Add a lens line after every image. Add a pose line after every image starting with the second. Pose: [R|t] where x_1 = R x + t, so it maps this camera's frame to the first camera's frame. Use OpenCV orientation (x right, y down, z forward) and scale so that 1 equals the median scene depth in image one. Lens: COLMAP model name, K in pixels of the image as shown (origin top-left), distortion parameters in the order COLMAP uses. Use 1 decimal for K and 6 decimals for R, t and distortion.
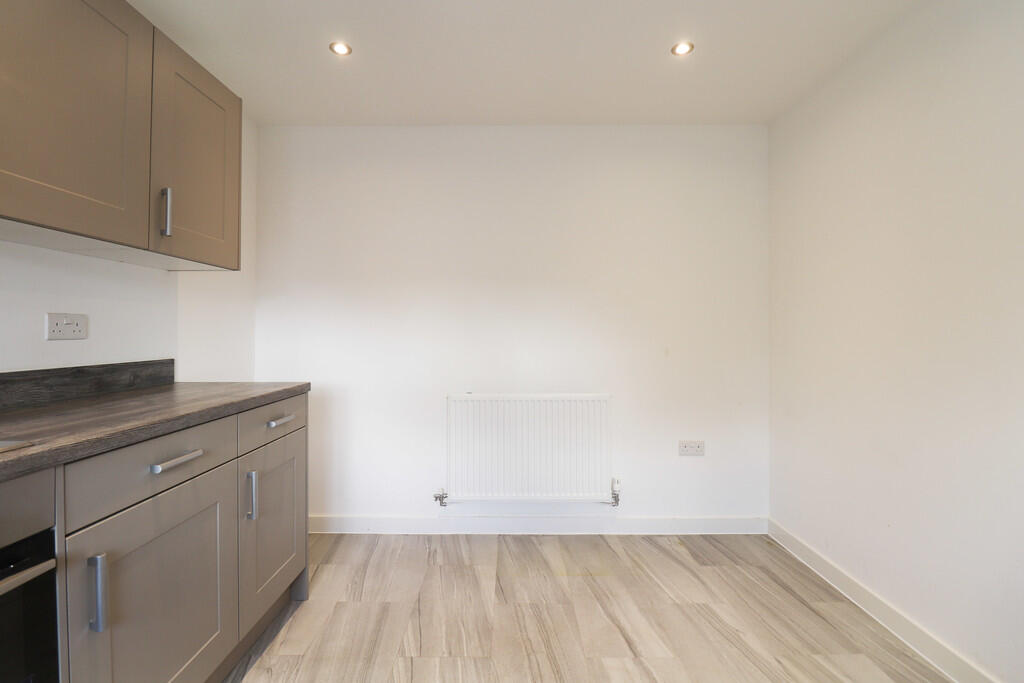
lens RADIAL K [[475.9, 0, 509.0], [0, 475.9, 340.7], [0, 0, 1]] dist [-0.005412, -0.000090]
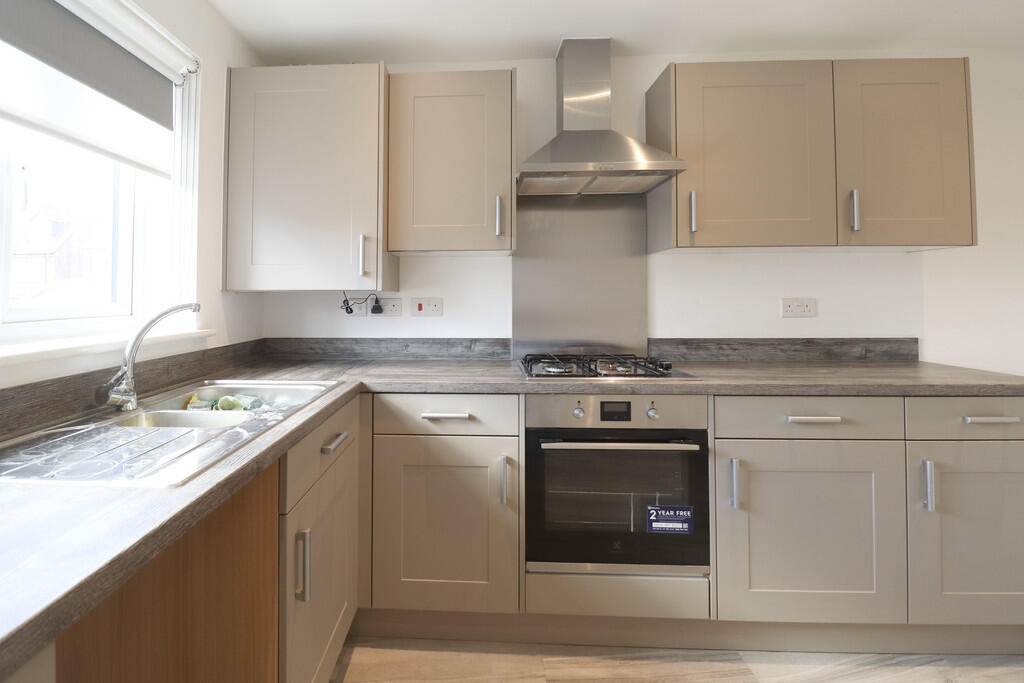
lens RADIAL K [[475.9, 0, 511.2], [0, 475.9, 340.0], [0, 0, 1]] dist [-0.005412, -0.000090]
pose [[0.090602, 0.084662, -0.992282, 0.318210], [-0.025866, 0.996244, 0.082638, -0.026881], [0.995551, 0.018179, 0.092452, 0.059693]]
